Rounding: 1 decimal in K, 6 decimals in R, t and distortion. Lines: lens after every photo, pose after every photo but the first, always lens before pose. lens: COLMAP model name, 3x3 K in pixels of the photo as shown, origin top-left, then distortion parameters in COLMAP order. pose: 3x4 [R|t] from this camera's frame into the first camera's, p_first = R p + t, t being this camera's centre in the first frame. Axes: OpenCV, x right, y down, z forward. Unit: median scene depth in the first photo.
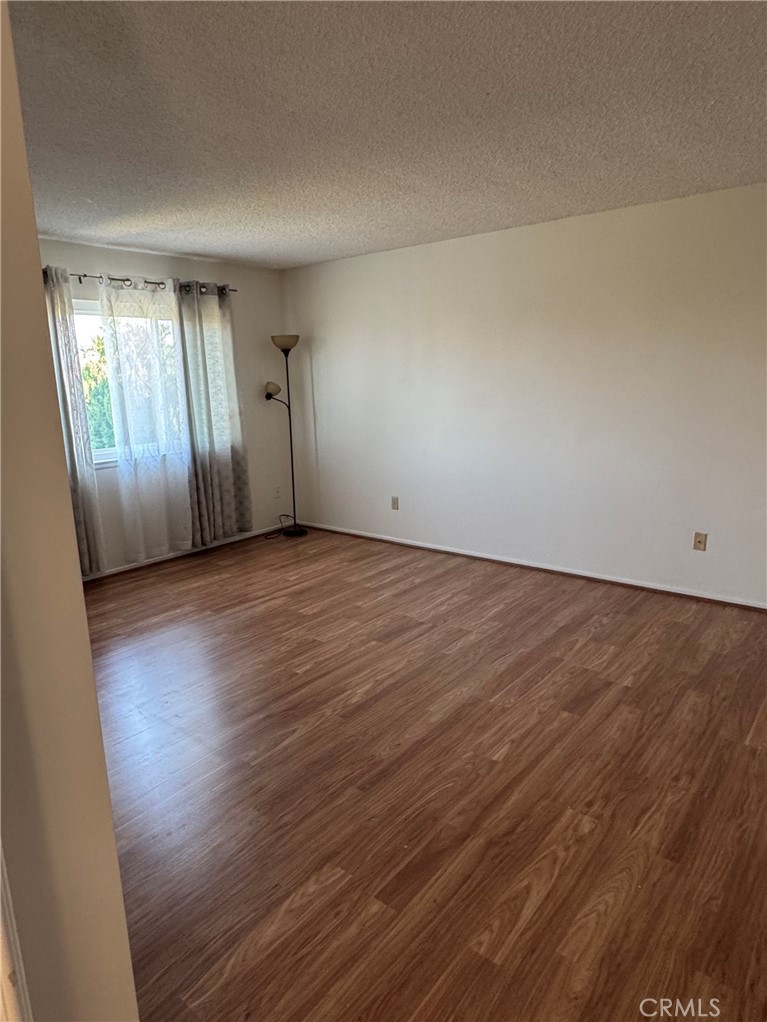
lens RADIAL K [[634.4, 0, 381.7], [0, 634.4, 507.4], [0, 0, 1]] dist [0.001976, -0.001719]
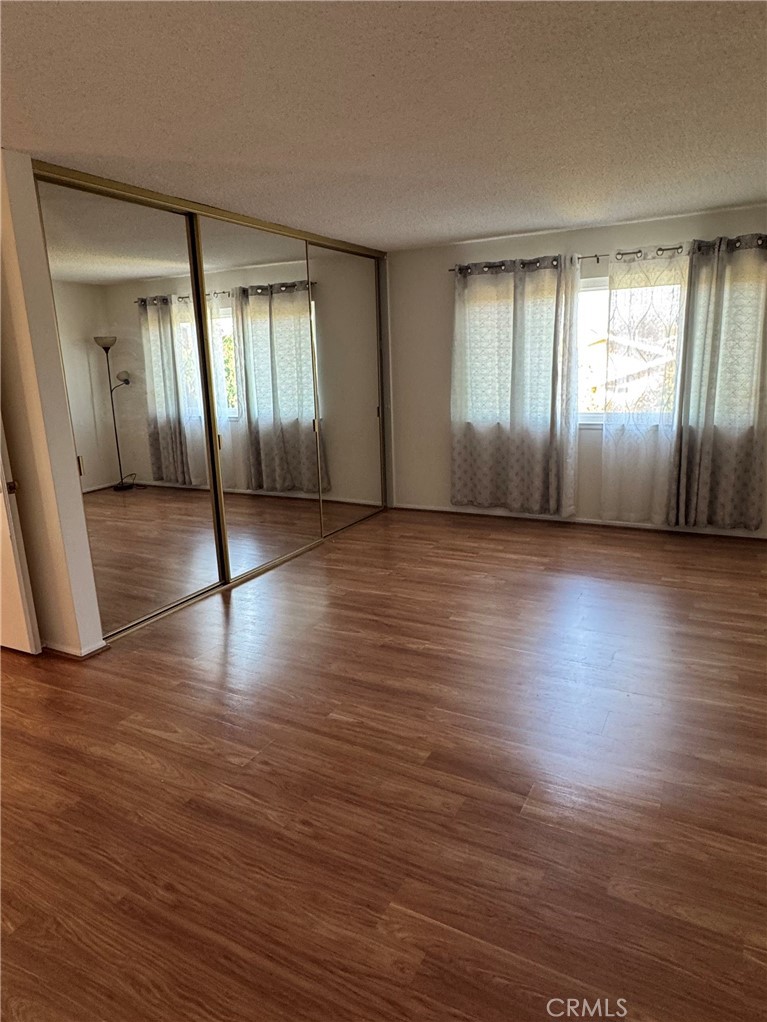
lens RADIAL K [[634.4, 0, 388.6], [0, 634.4, 509.4], [0, 0, 1]] dist [0.001976, -0.001719]
pose [[0.195758, 0.245704, -0.949373, 0.947441], [-0.174179, 0.961422, 0.212907, -0.162084], [0.965060, 0.123682, 0.231002, 0.654498]]
